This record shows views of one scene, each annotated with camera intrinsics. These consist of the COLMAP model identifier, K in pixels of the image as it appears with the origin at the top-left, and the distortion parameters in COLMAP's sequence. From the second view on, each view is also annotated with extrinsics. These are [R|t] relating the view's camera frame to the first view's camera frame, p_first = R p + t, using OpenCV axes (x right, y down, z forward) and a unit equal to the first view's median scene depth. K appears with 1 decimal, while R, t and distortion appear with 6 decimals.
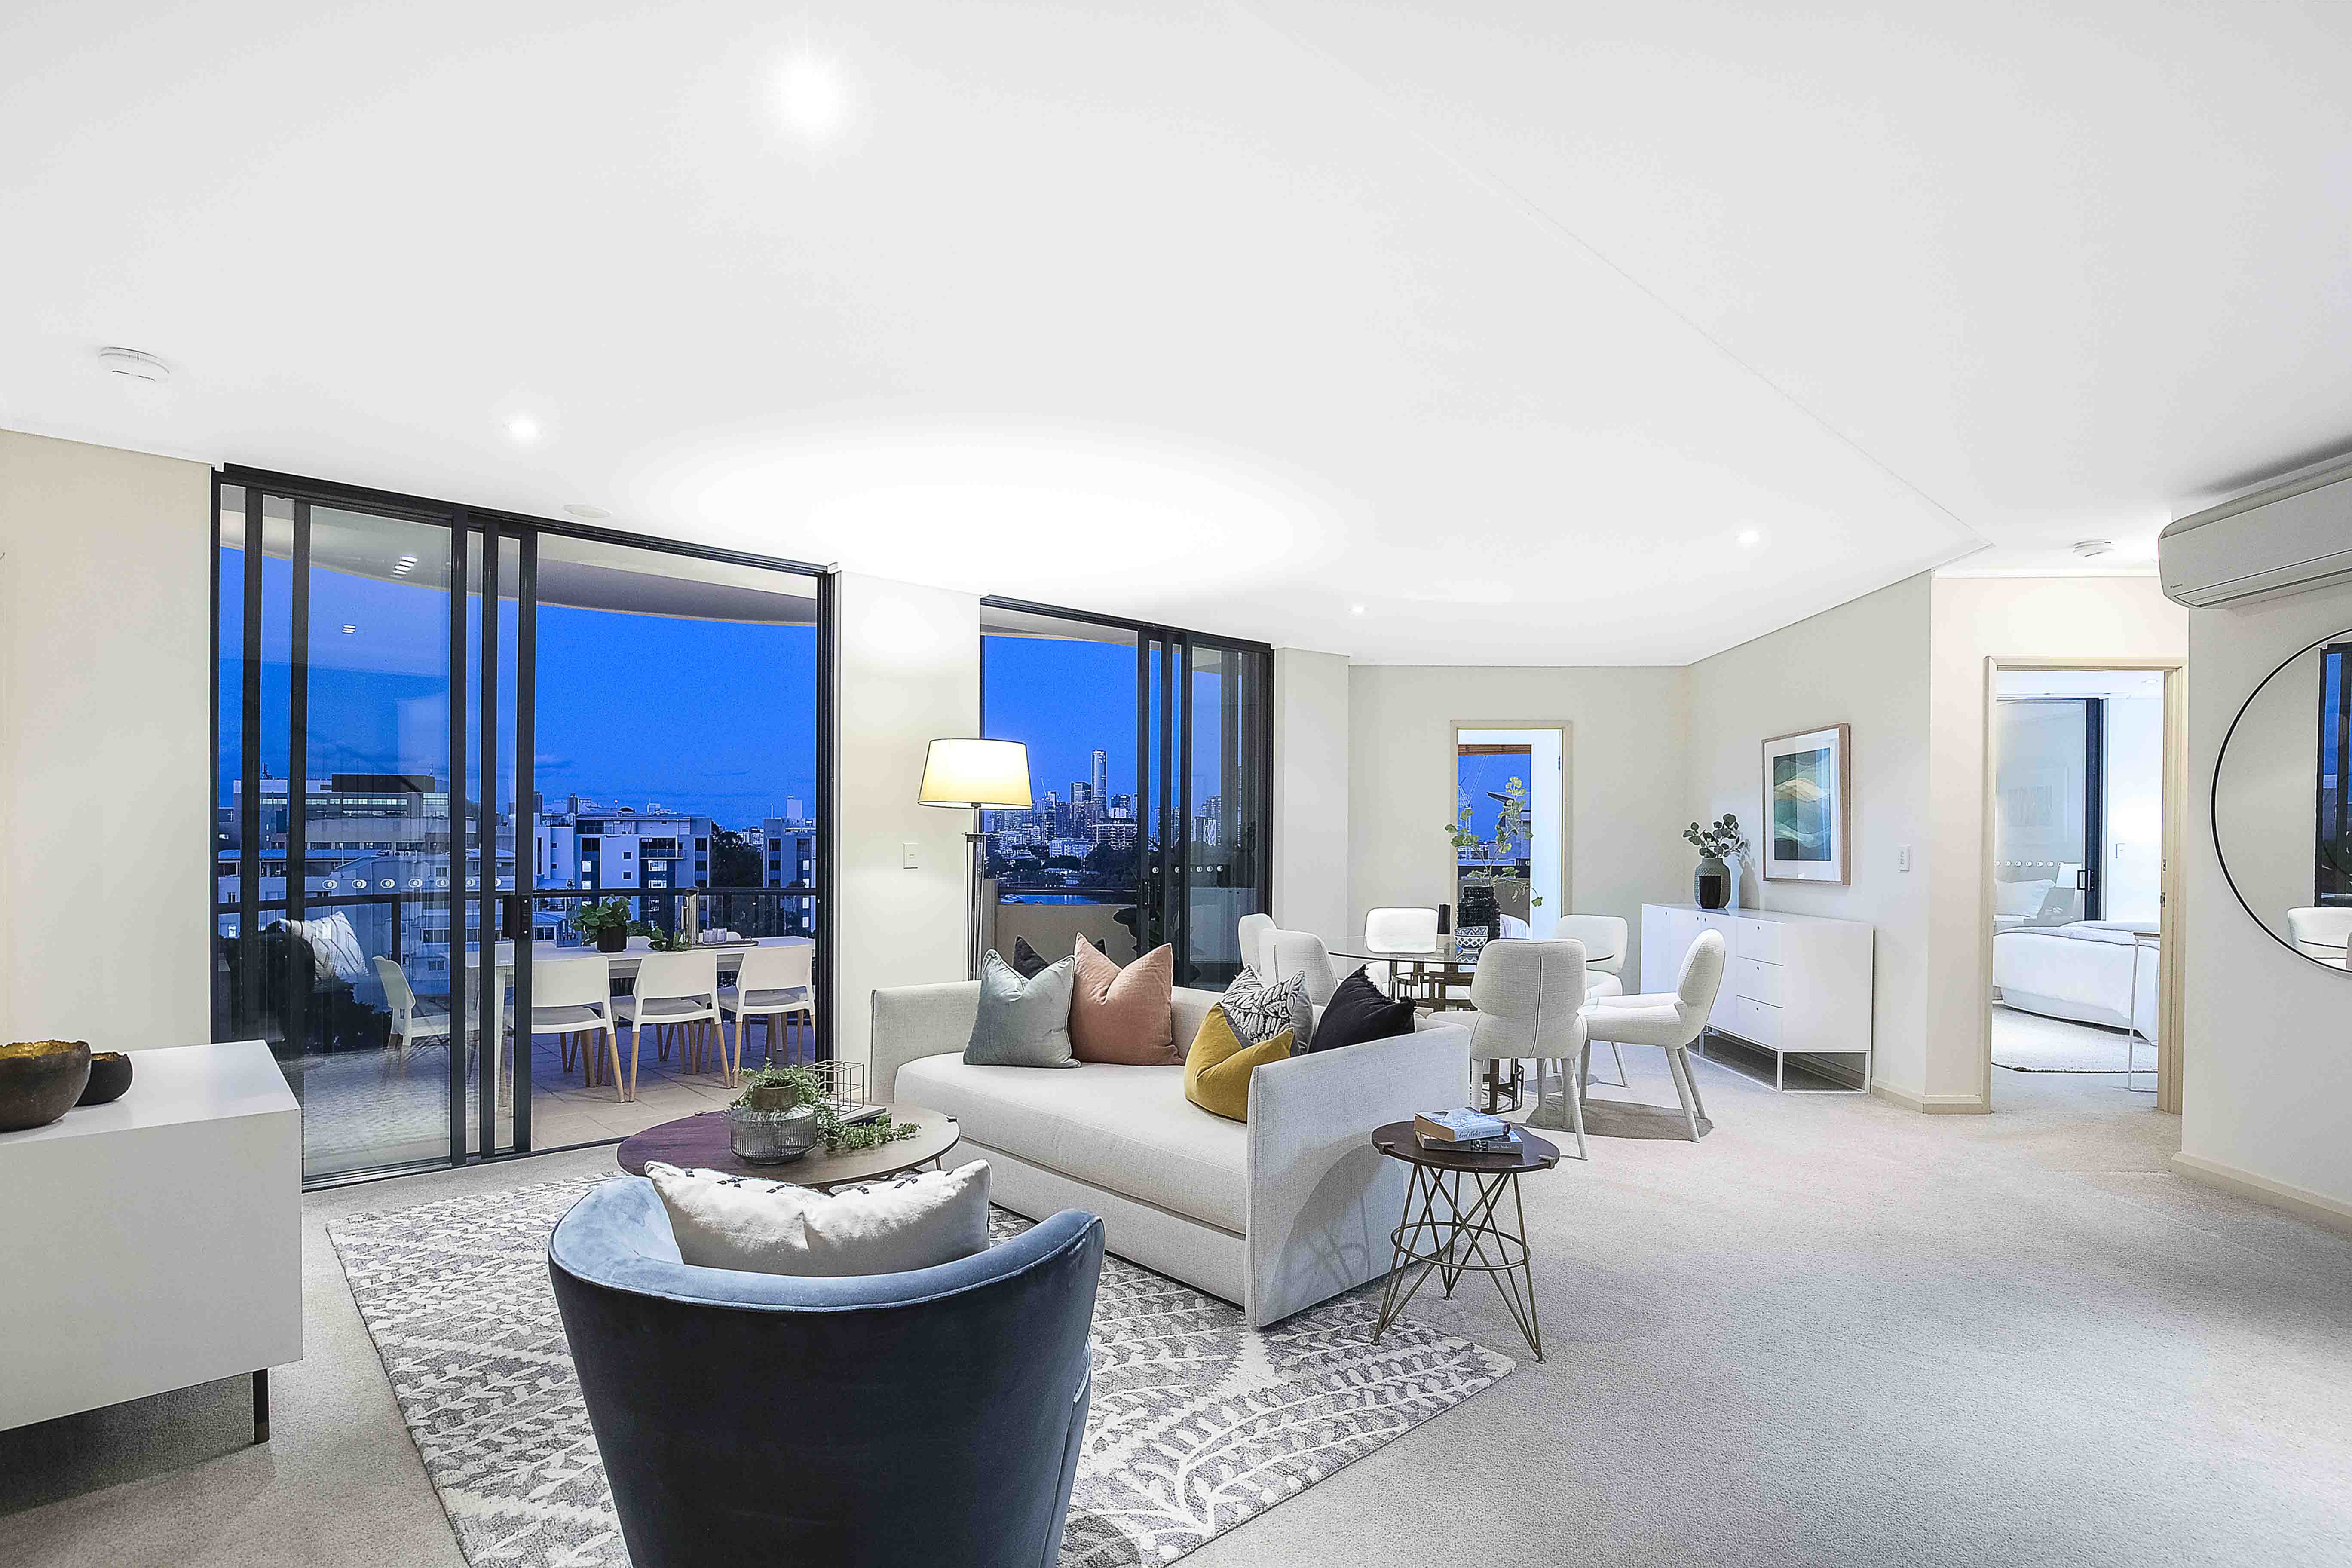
lens RADIAL K [[1058.2, 0, 1125.9], [0, 1058.2, 815.2], [0, 0, 1]] dist [-0.018355, 0.000004]
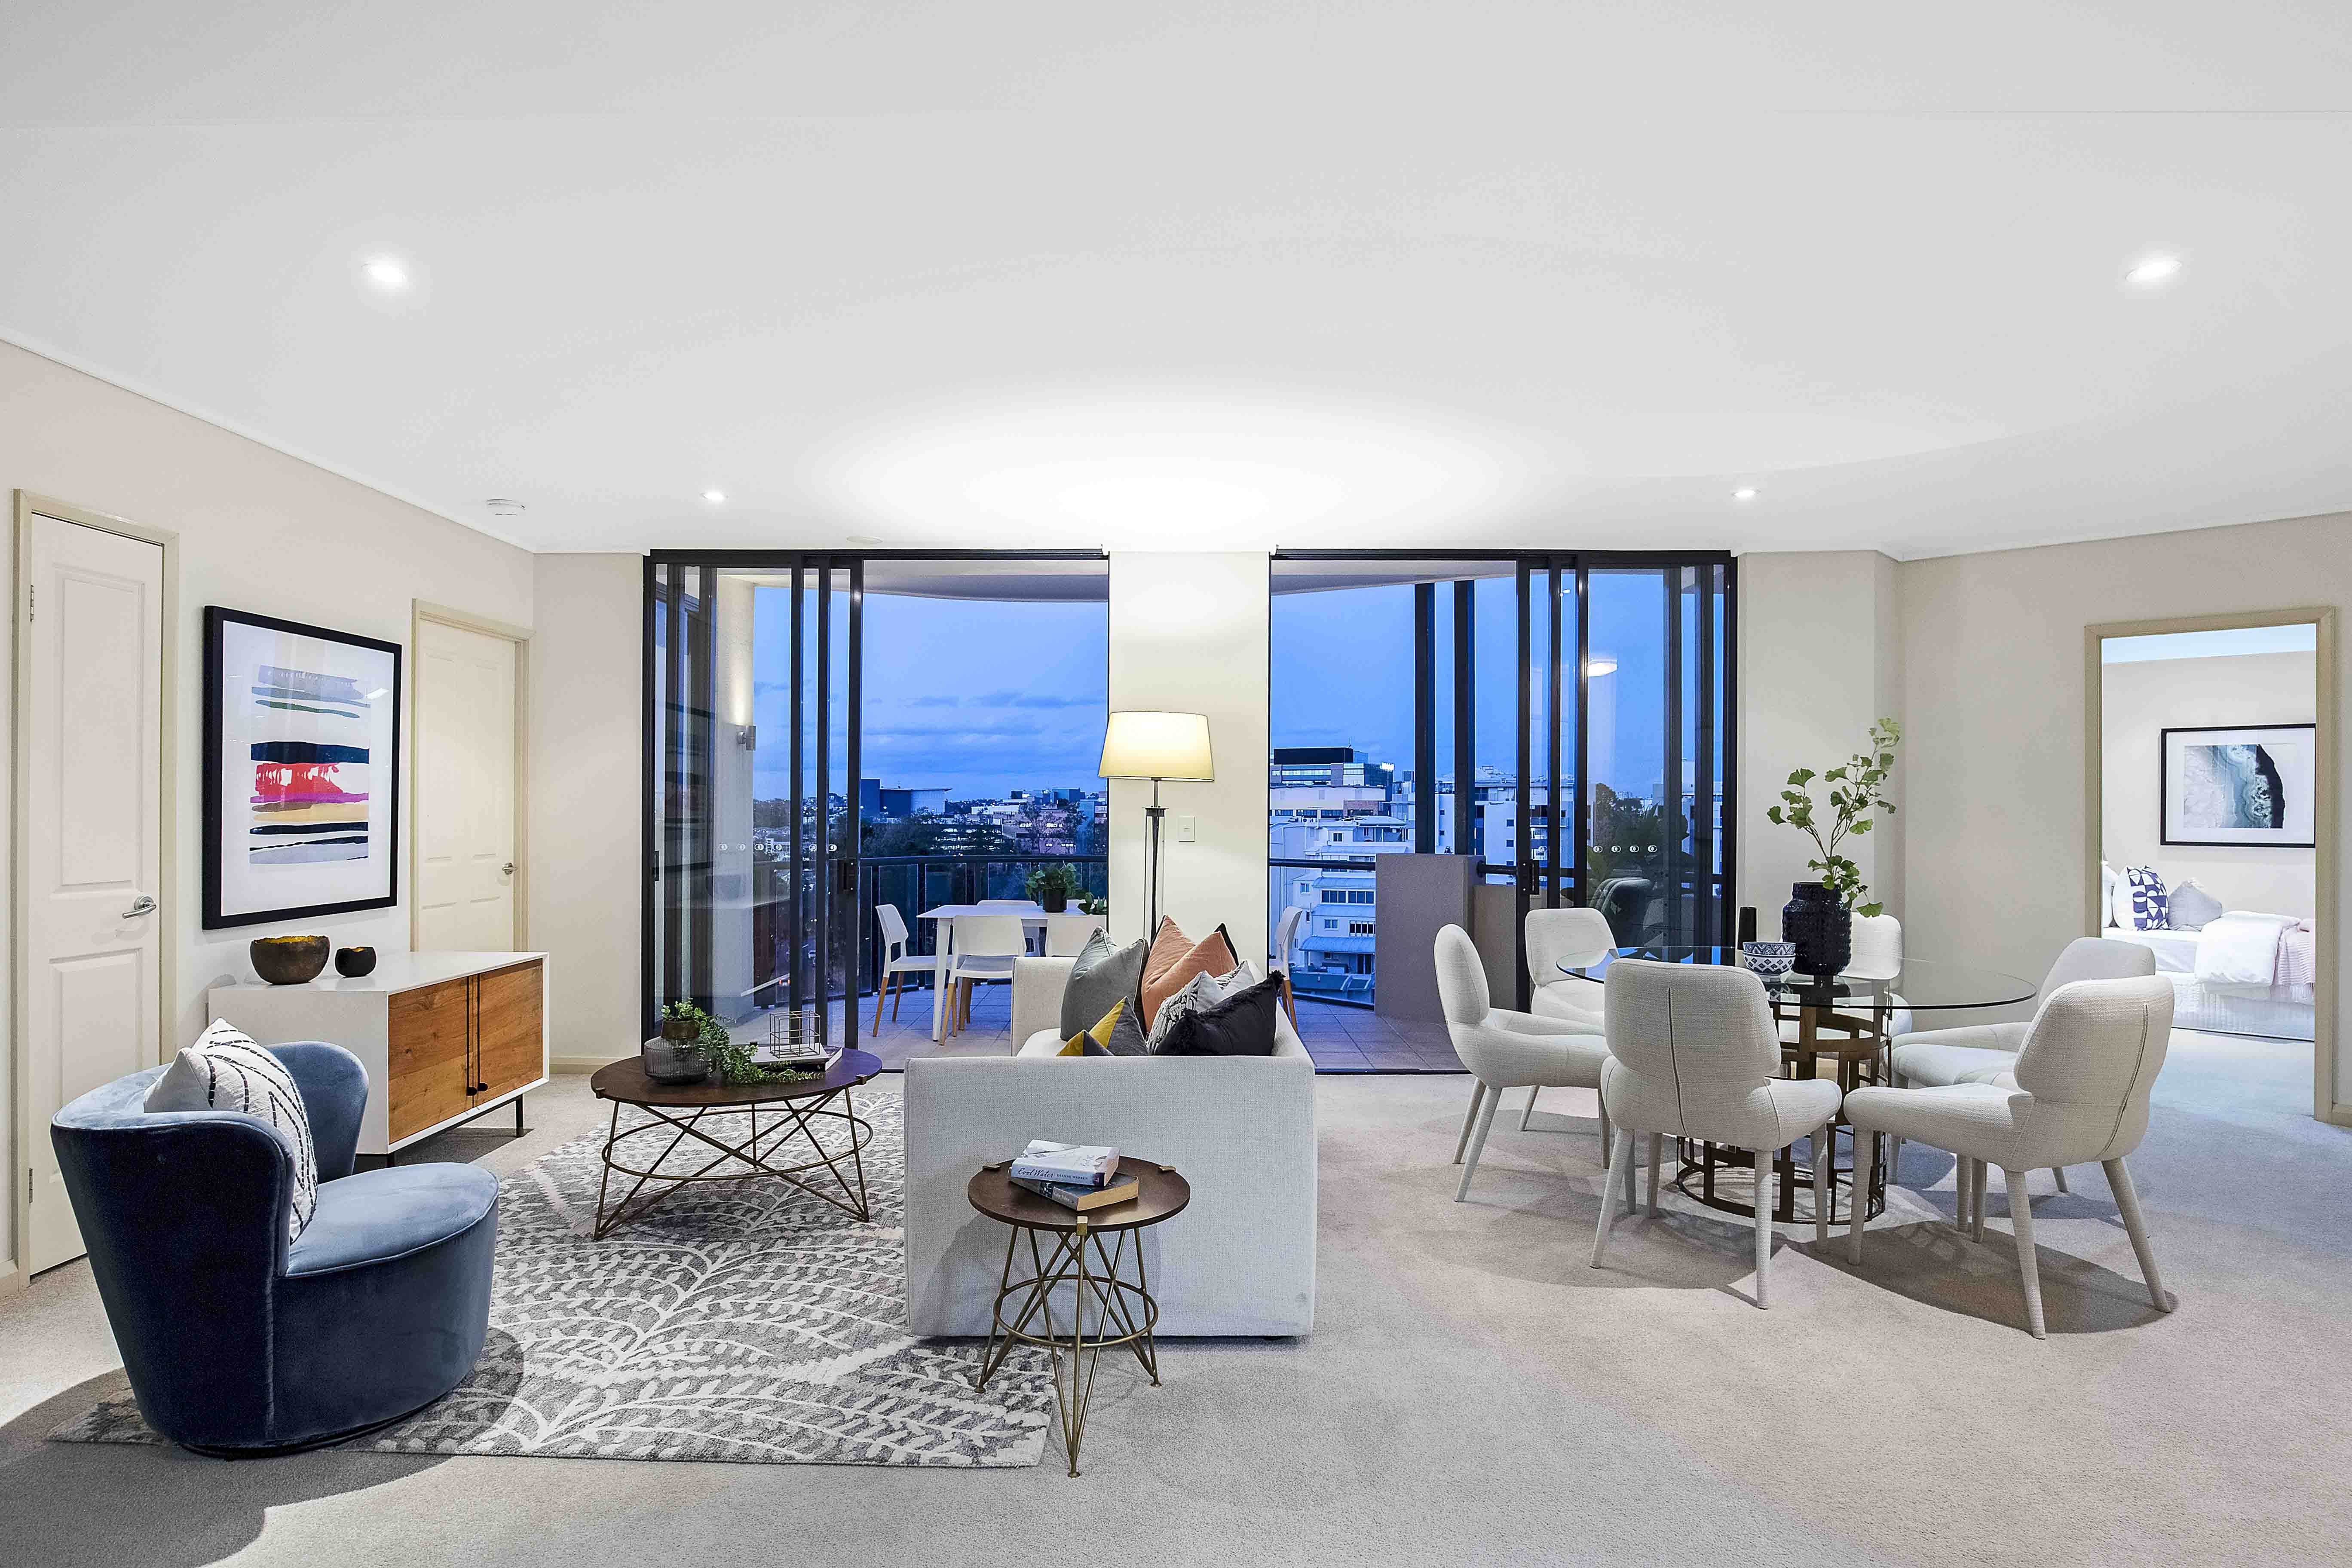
lens RADIAL K [[1178.3, 0, 1268.9], [0, 1178.3, 768.2], [0, 0, 1]] dist [-0.005092, -0.001043]
pose [[0.766220, -0.021560, -0.642216, 0.599488], [0.015871, 0.999767, -0.014628, -0.000741], [0.642382, 0.001016, 0.766384, 0.224311]]
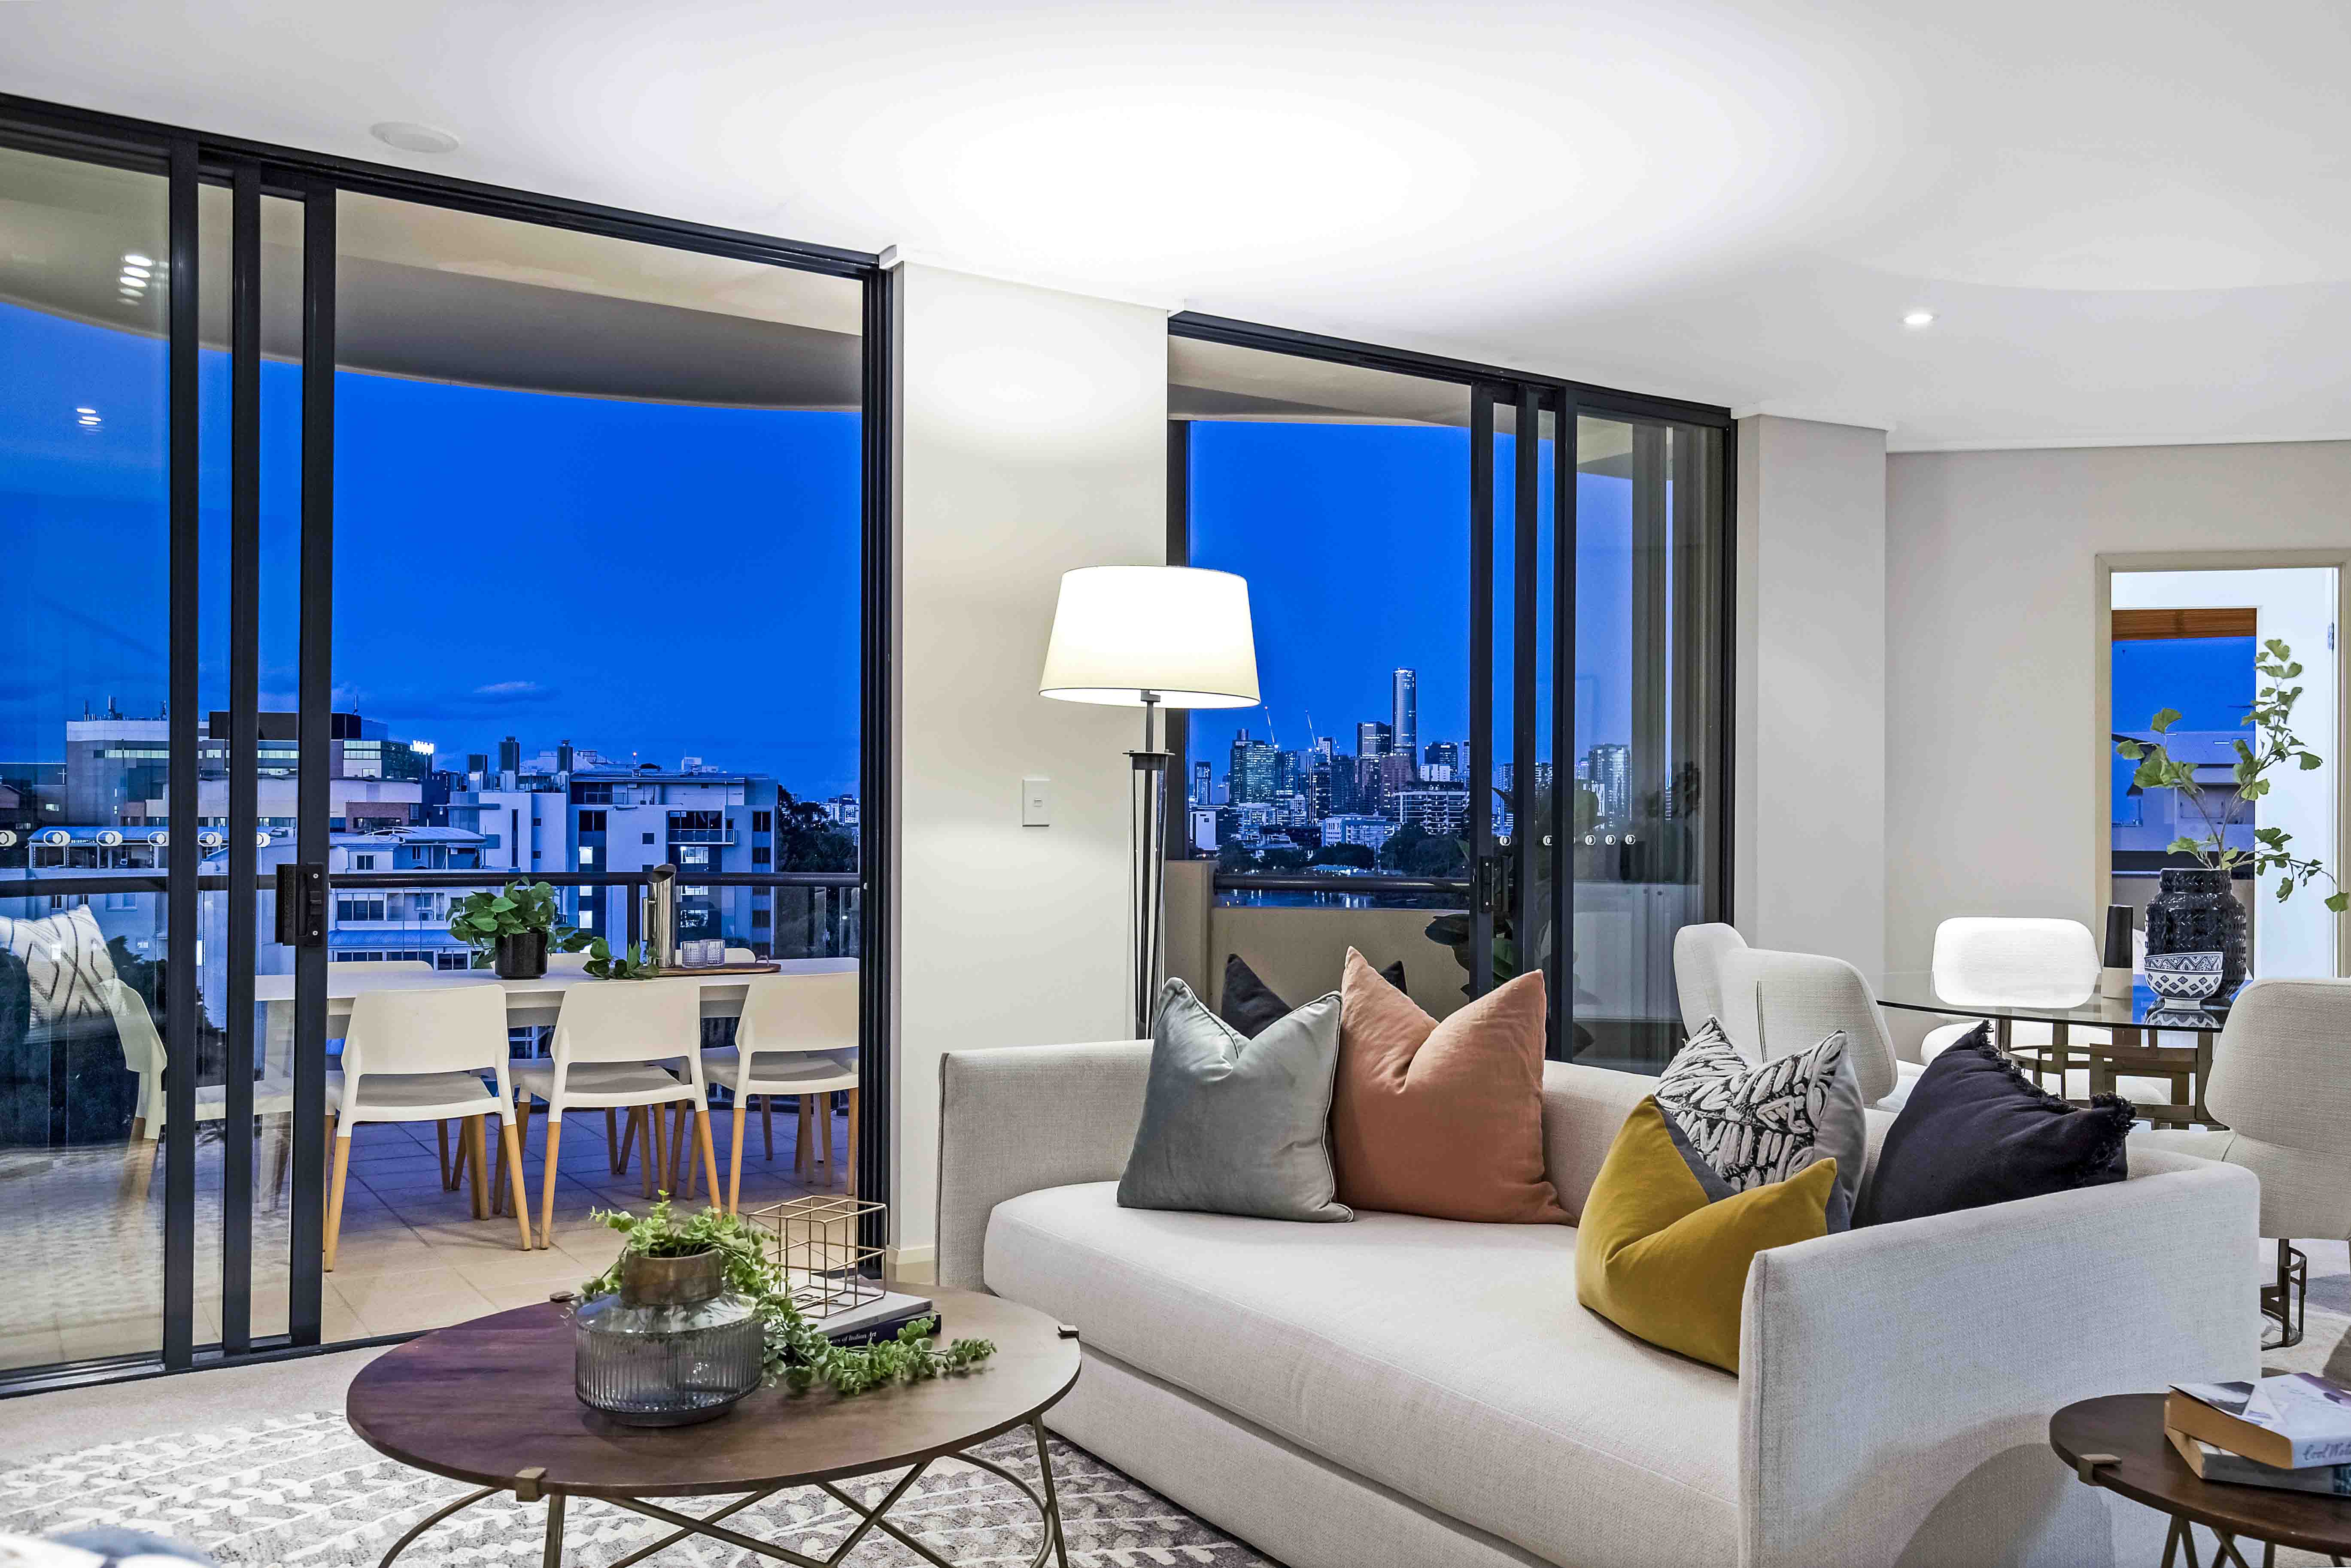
lens RADIAL K [[1750.0, 0, 1175.5], [0, 1750.0, 784.0], [0, 0, 1]] dist [0.018429, -0.002333]
pose [[0.987938, -0.000764, -0.154847, 0.001020], [0.001308, 0.999993, 0.003412, 0.028000], [0.154843, -0.003573, 0.987933, 0.155737]]
